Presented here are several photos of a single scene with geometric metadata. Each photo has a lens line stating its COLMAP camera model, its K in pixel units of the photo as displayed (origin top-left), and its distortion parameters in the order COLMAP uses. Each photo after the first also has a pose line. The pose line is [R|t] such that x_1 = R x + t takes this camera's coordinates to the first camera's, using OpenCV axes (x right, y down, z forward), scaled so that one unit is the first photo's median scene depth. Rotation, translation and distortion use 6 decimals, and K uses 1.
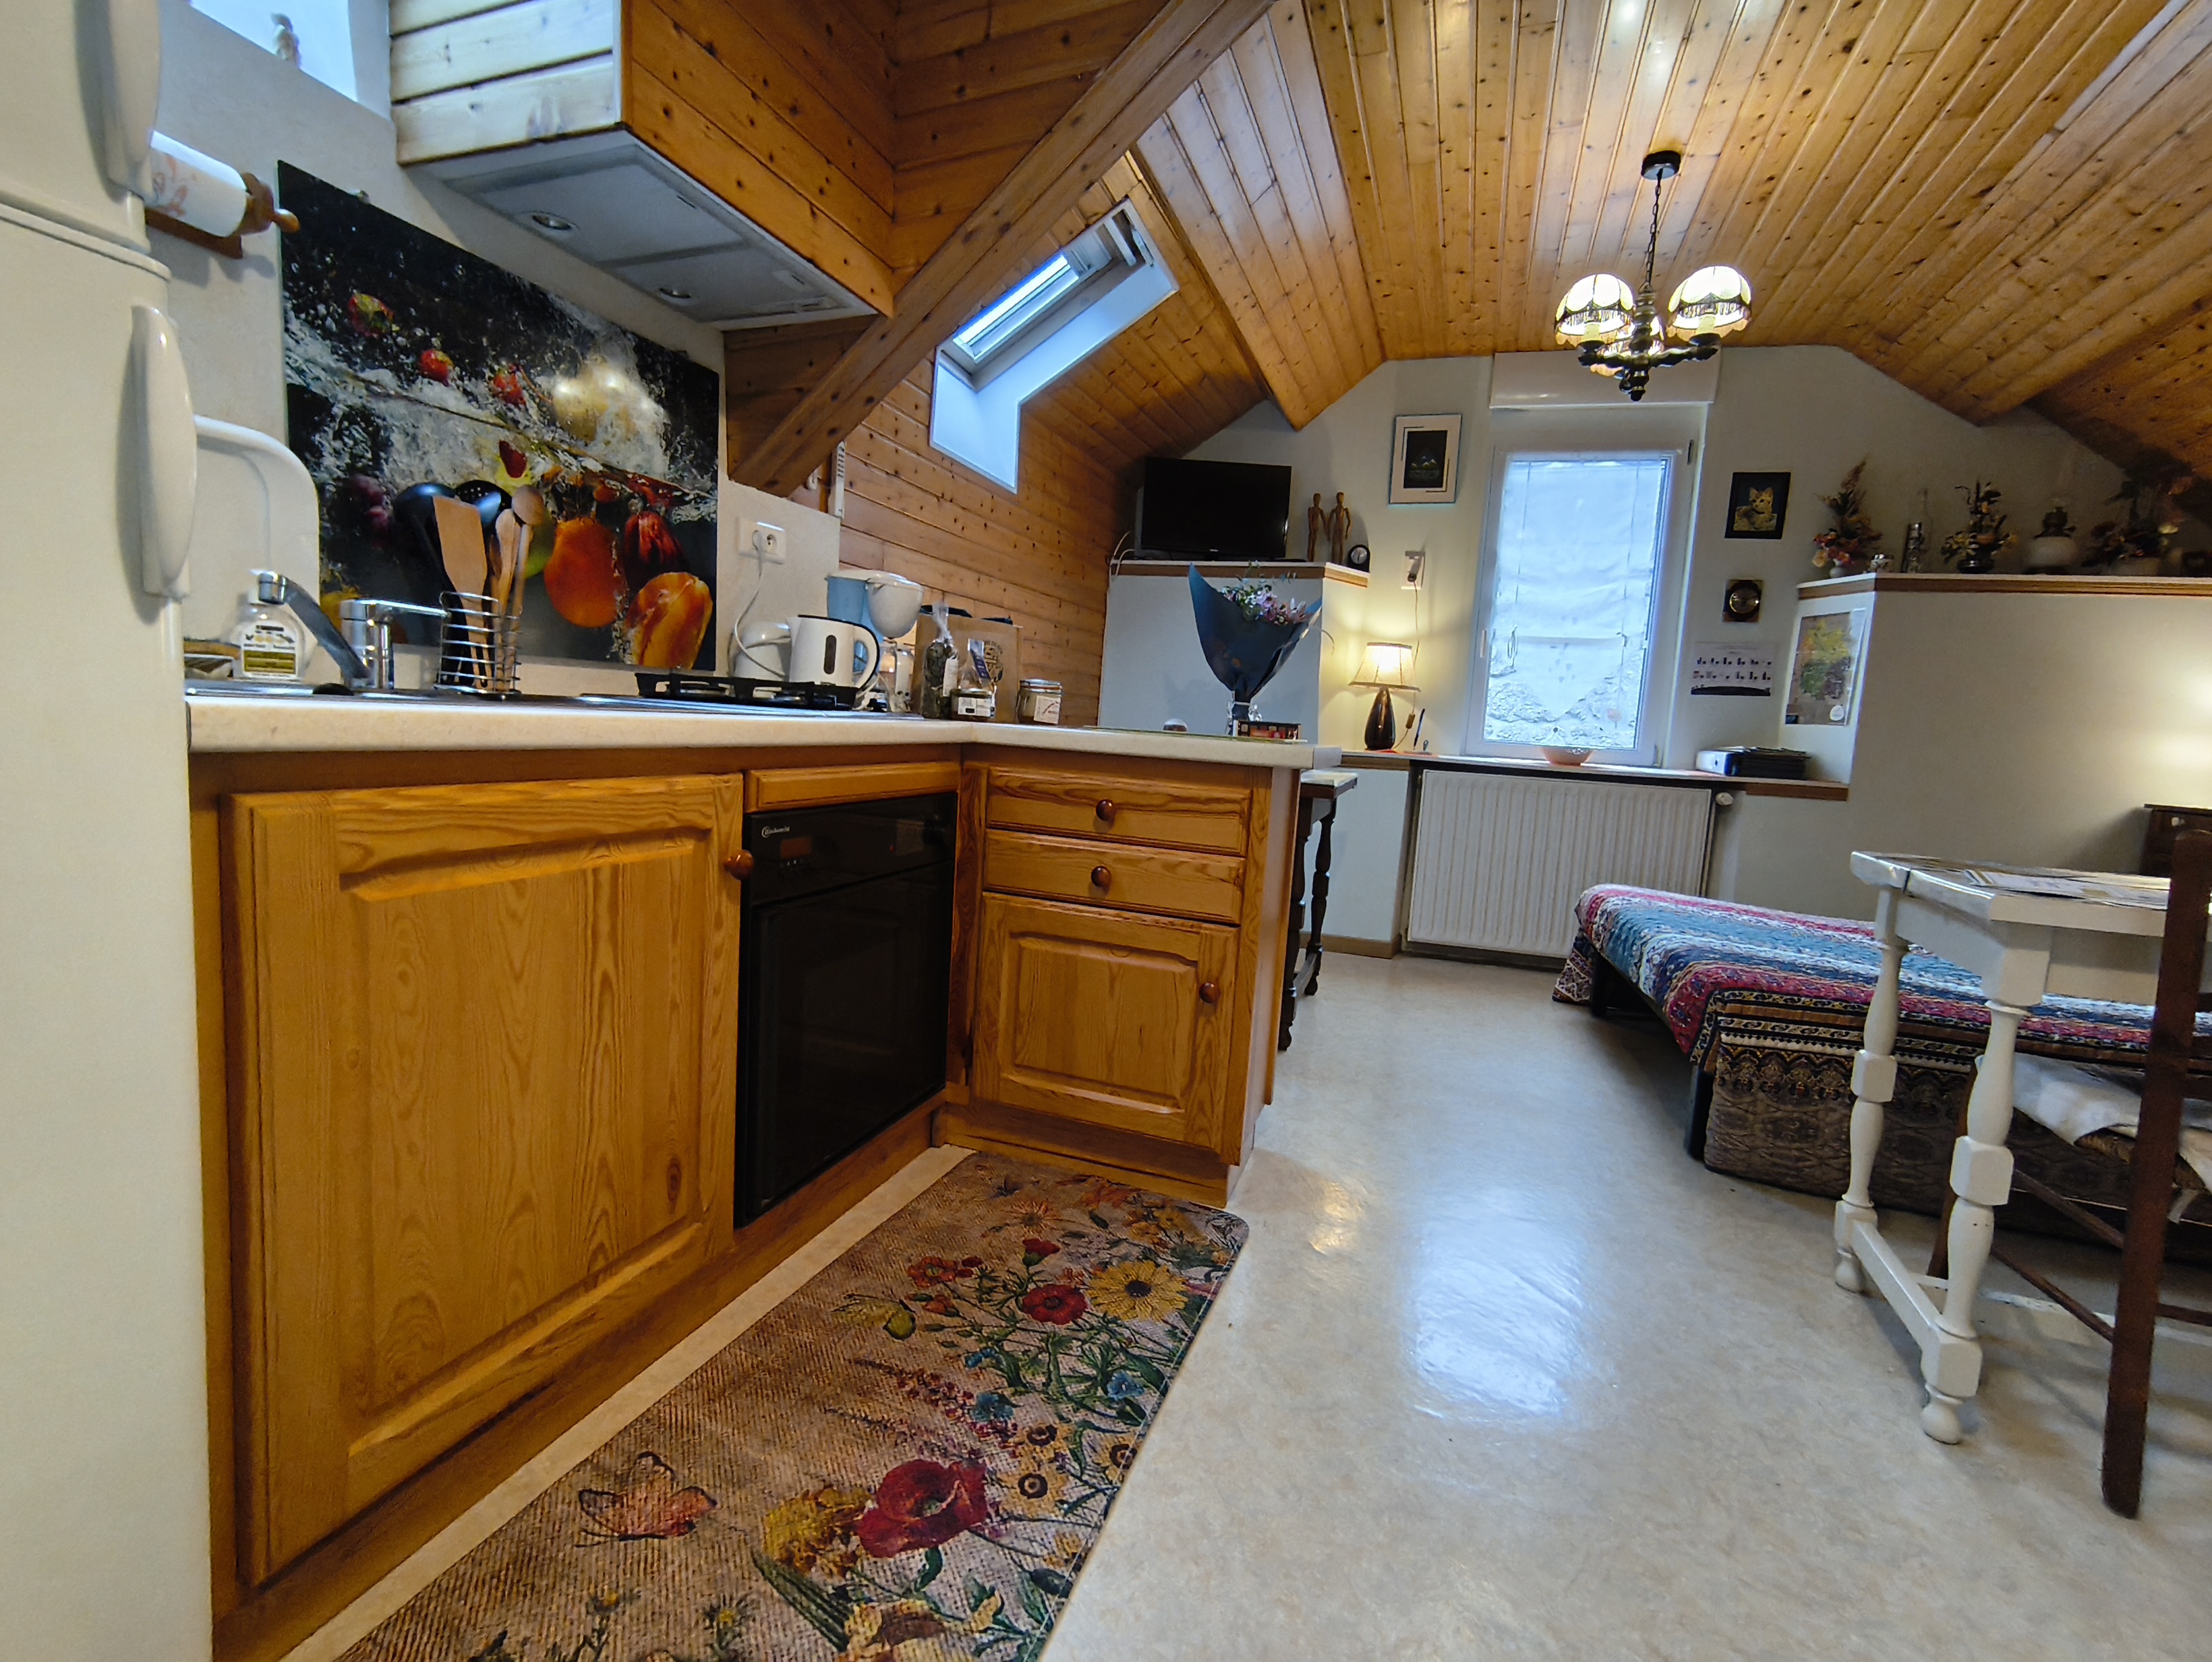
lens RADIAL K [[994.3, 0, 1131.5], [0, 994.3, 820.9], [0, 0, 1]] dist [-0.004607, -0.000682]
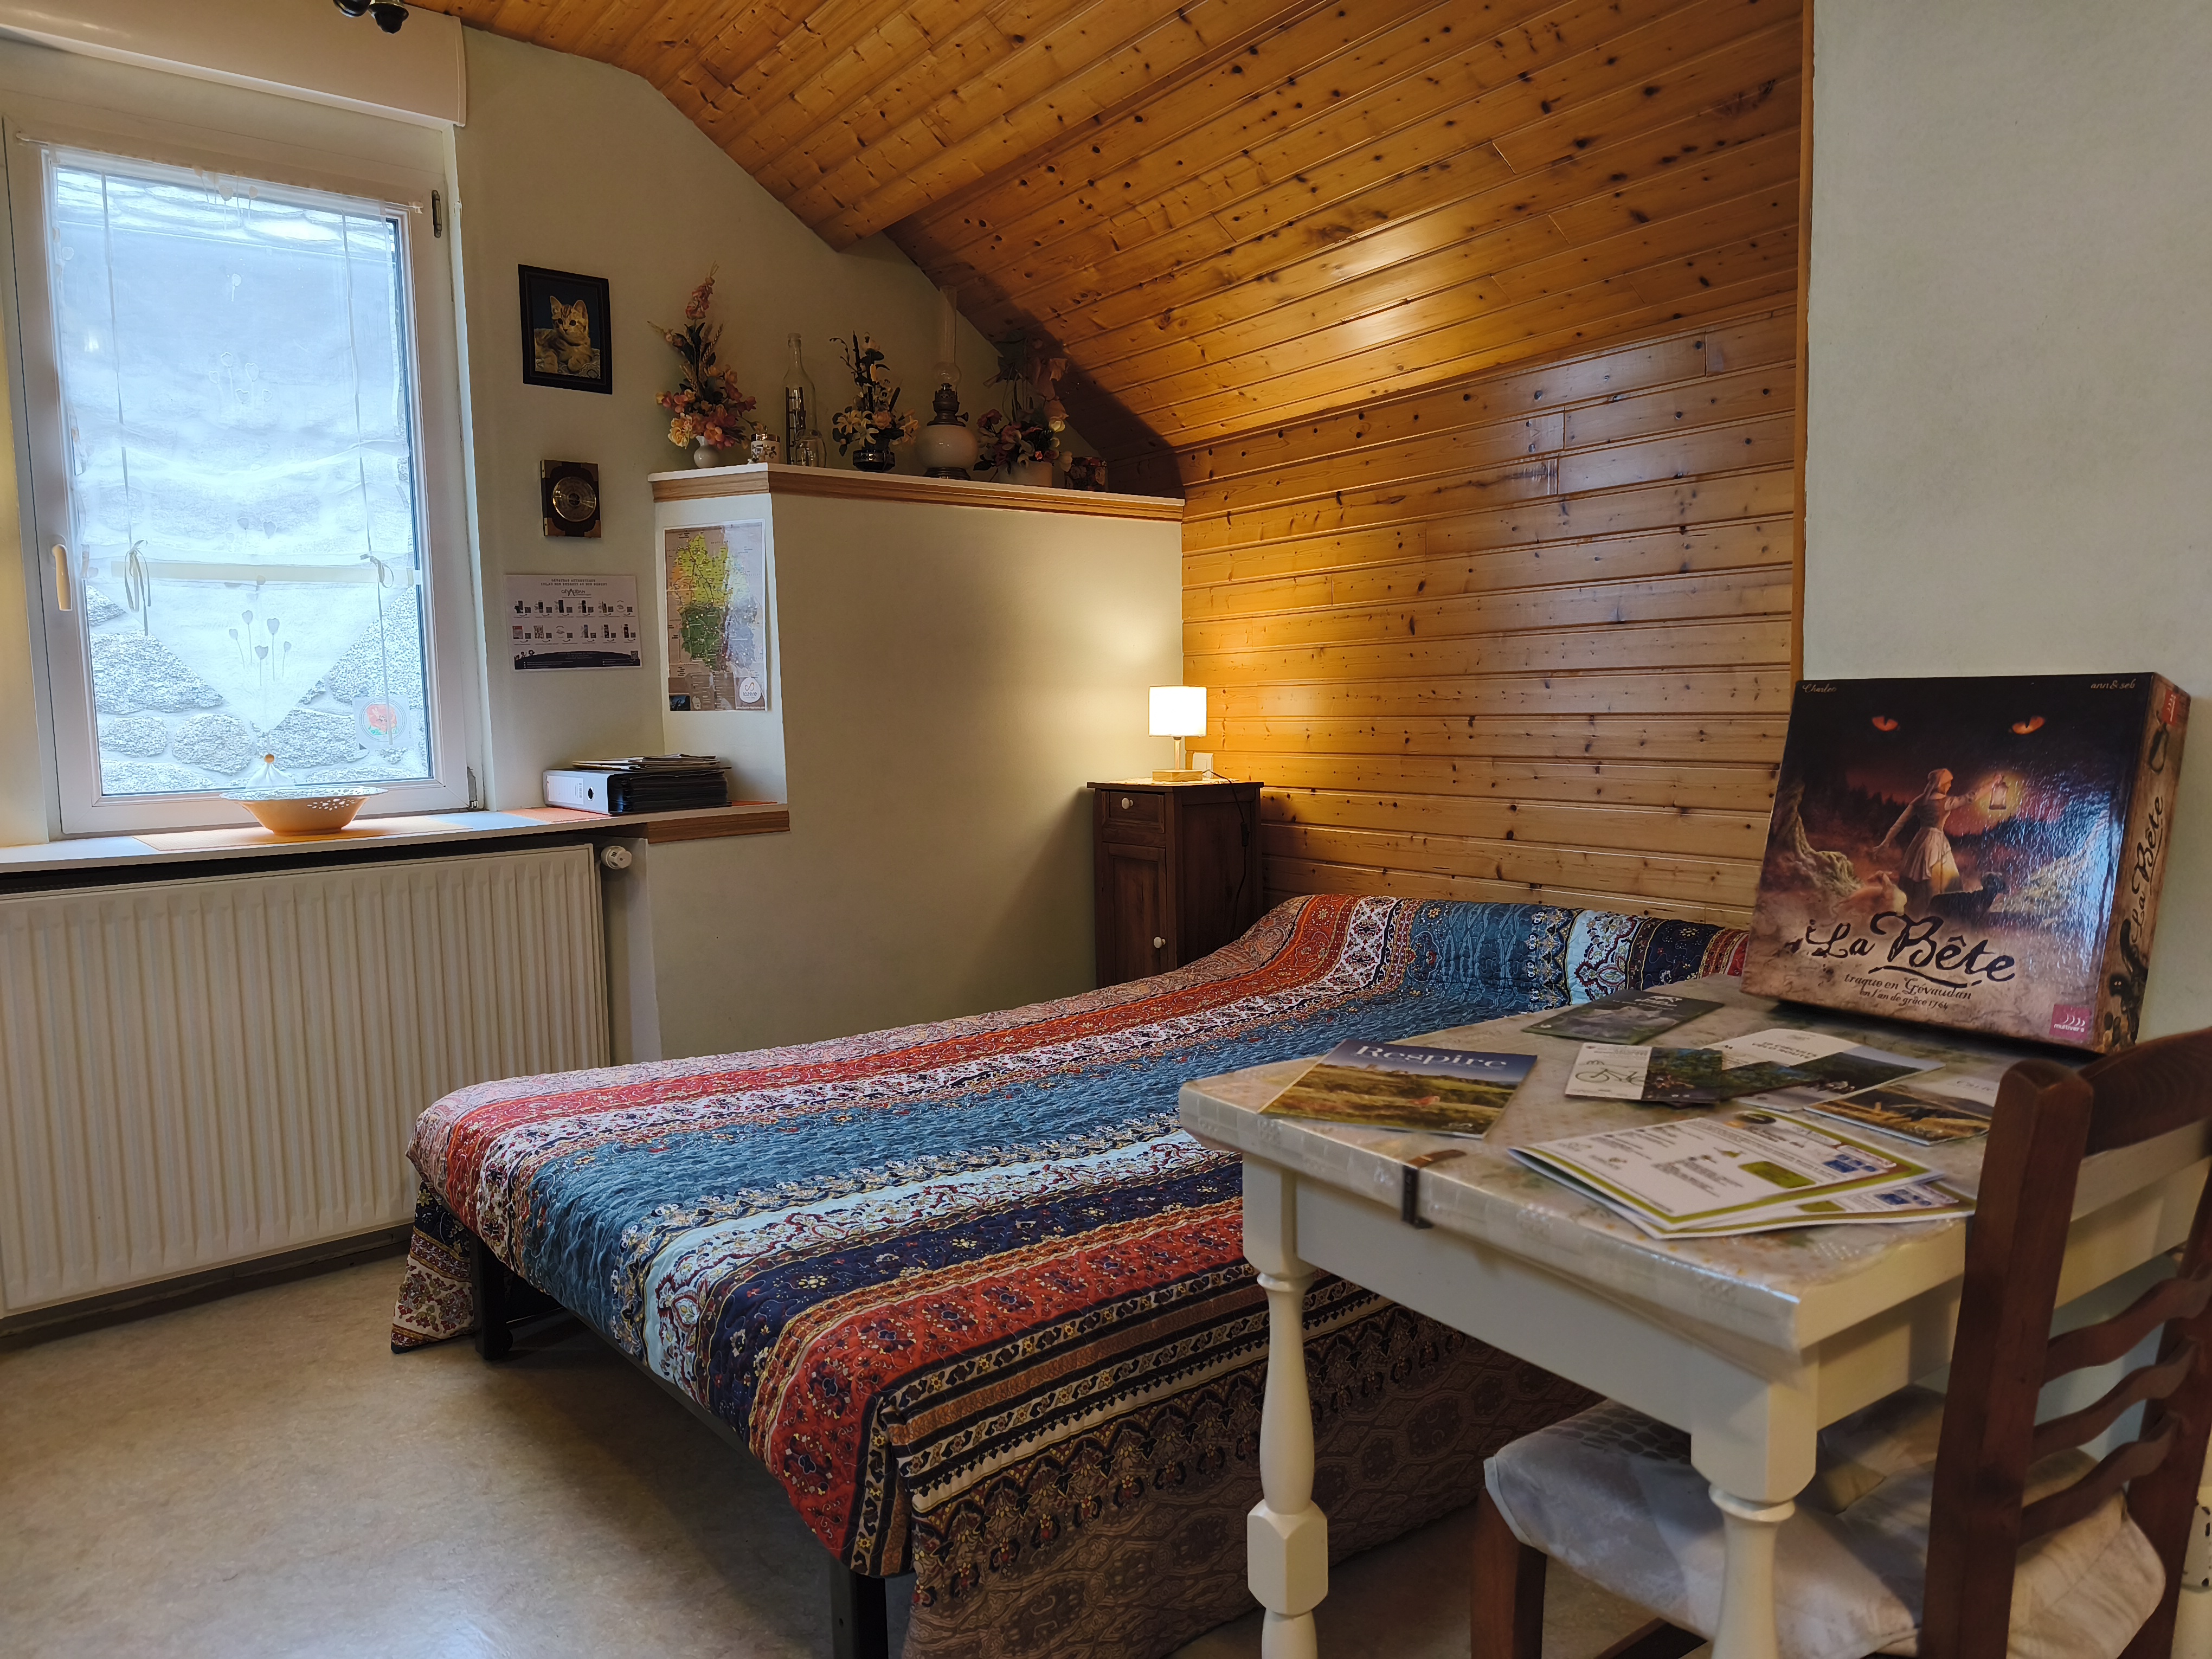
lens RADIAL K [[1467.3, 0, 1095.3], [0, 1467.3, 835.4], [0, 0, 1]] dist [0.069620, -0.119710]
pose [[0.574364, -0.149564, 0.804821, 0.085835], [0.138482, 0.986750, 0.084545, -0.067016], [-0.806802, 0.062893, 0.587465, 0.294144]]
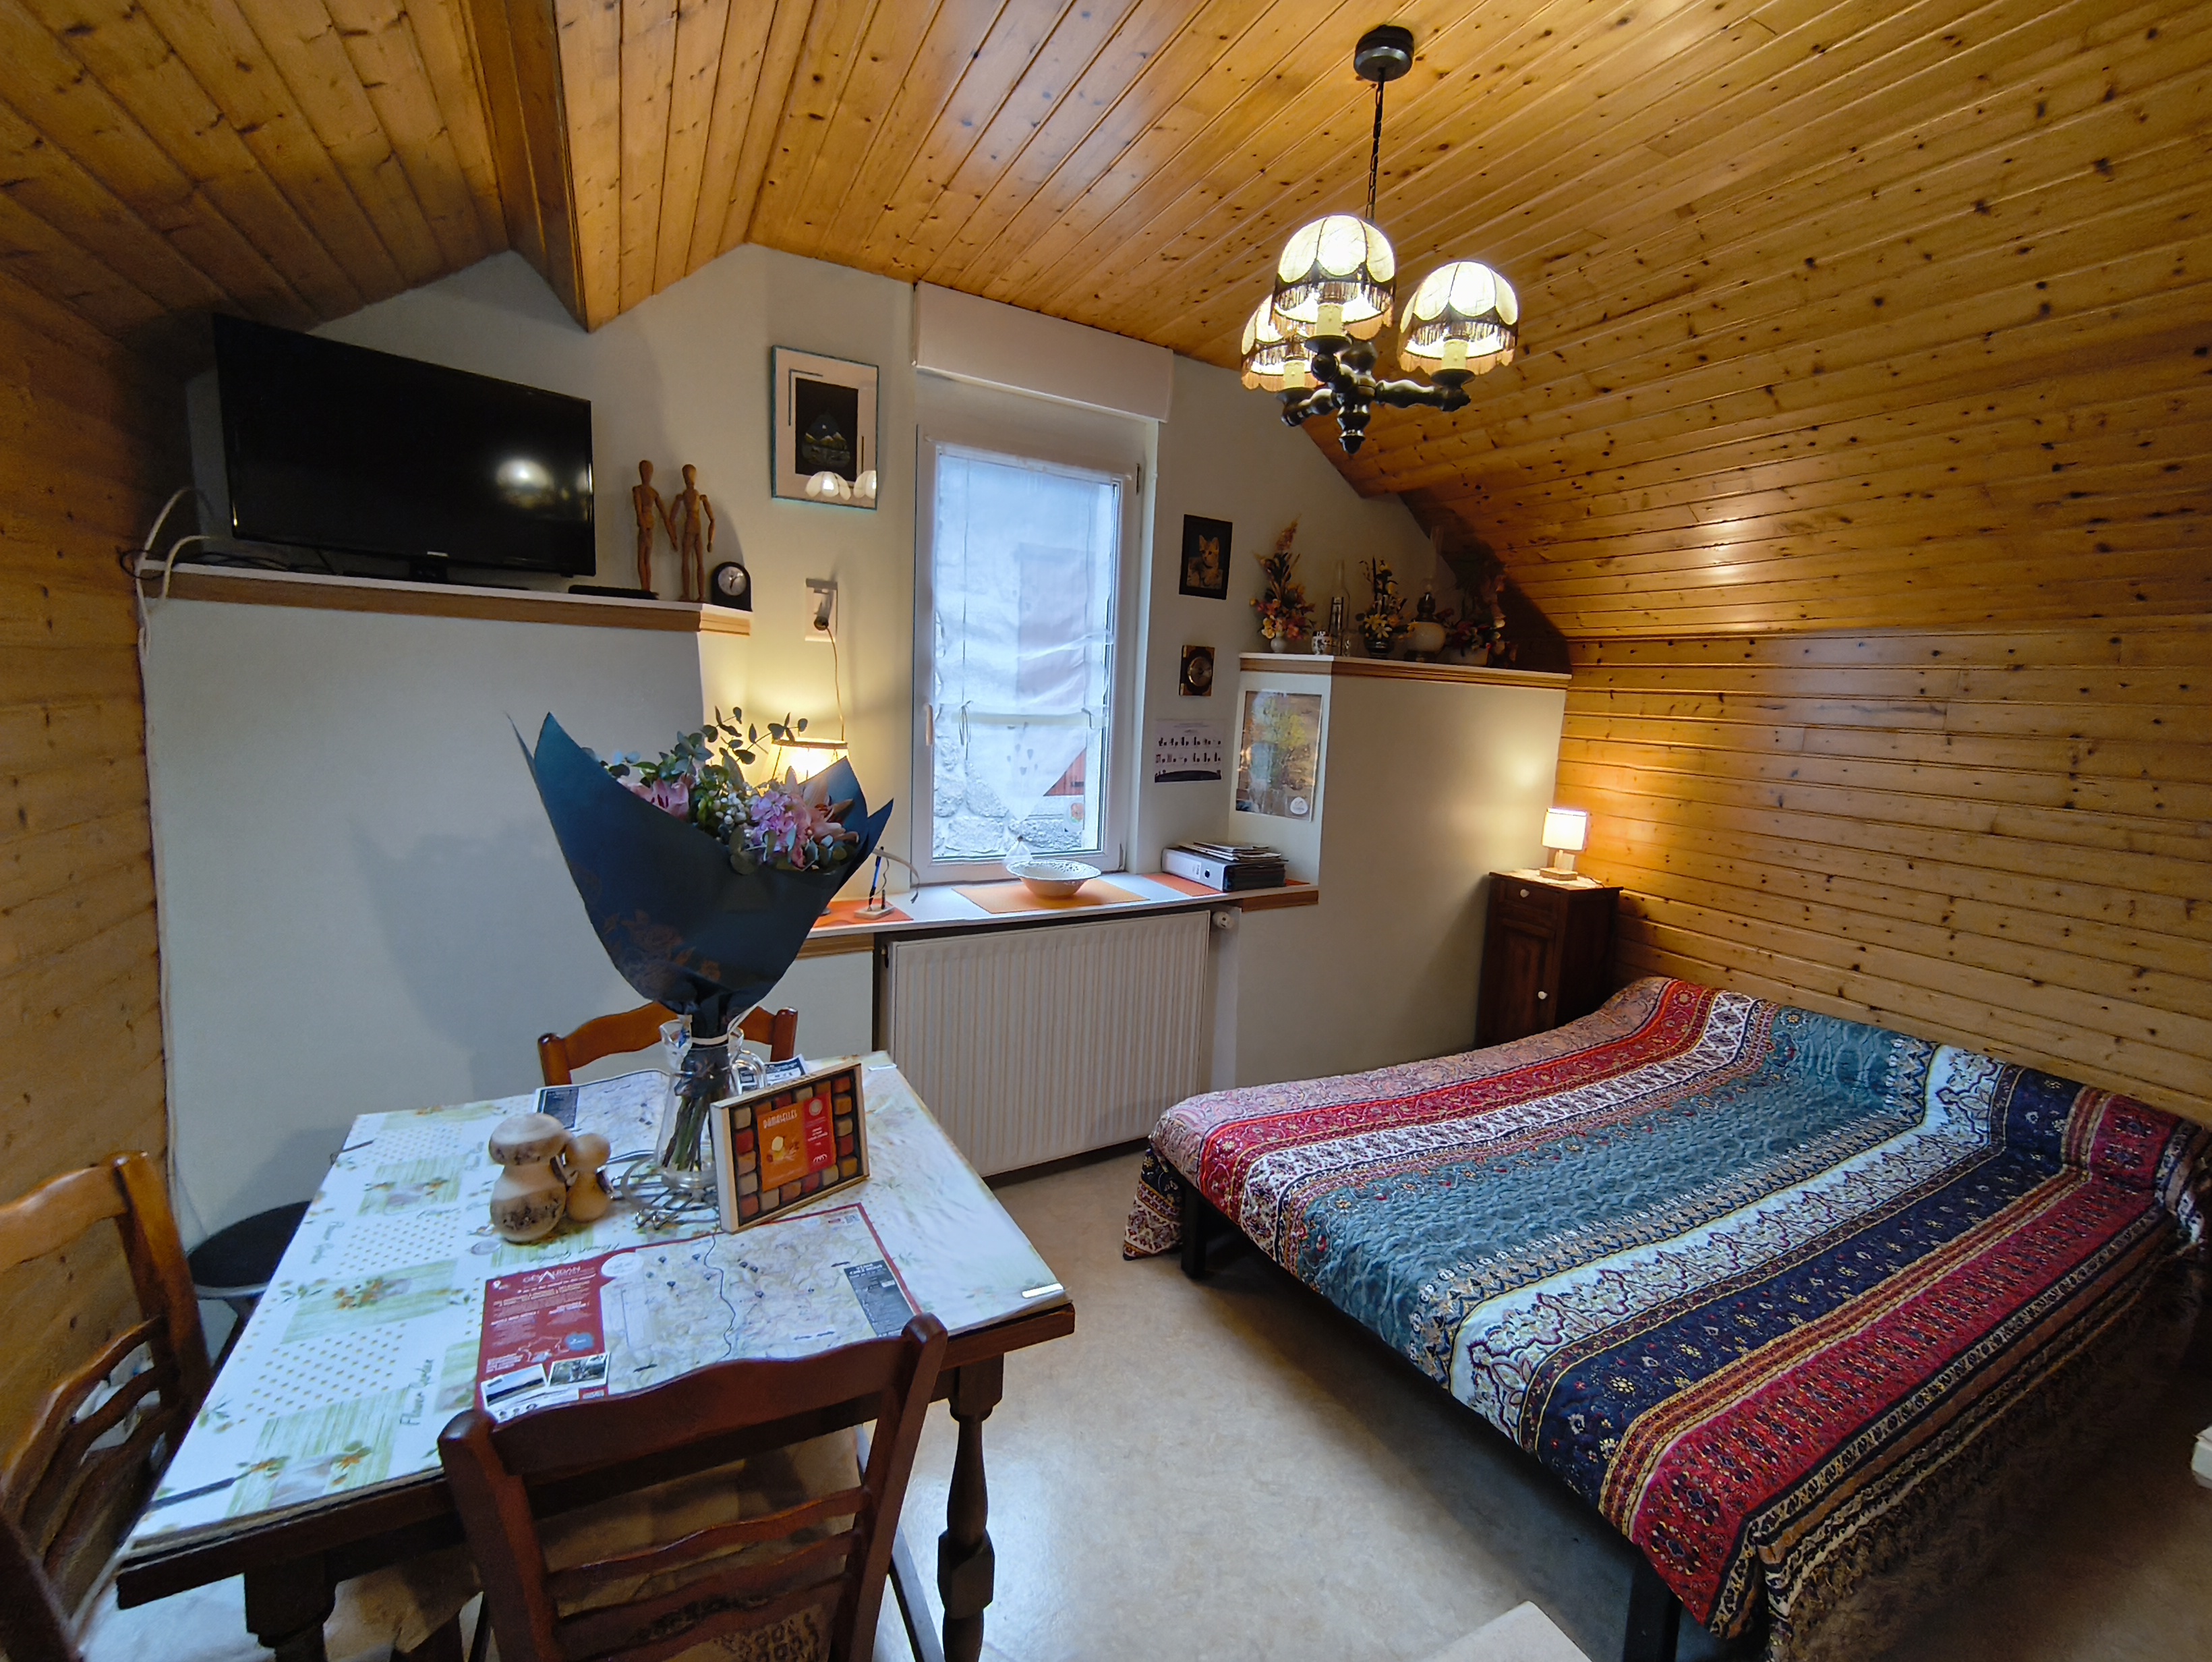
lens RADIAL K [[961.8, 0, 1106.0], [0, 961.8, 831.0], [0, 0, 1]] dist [-0.000709, 0.000759]
pose [[0.705094, -0.122063, 0.698529, -0.033559], [0.057313, 0.991660, 0.115434, -0.197236], [-0.706794, -0.041357, 0.706209, 0.497483]]
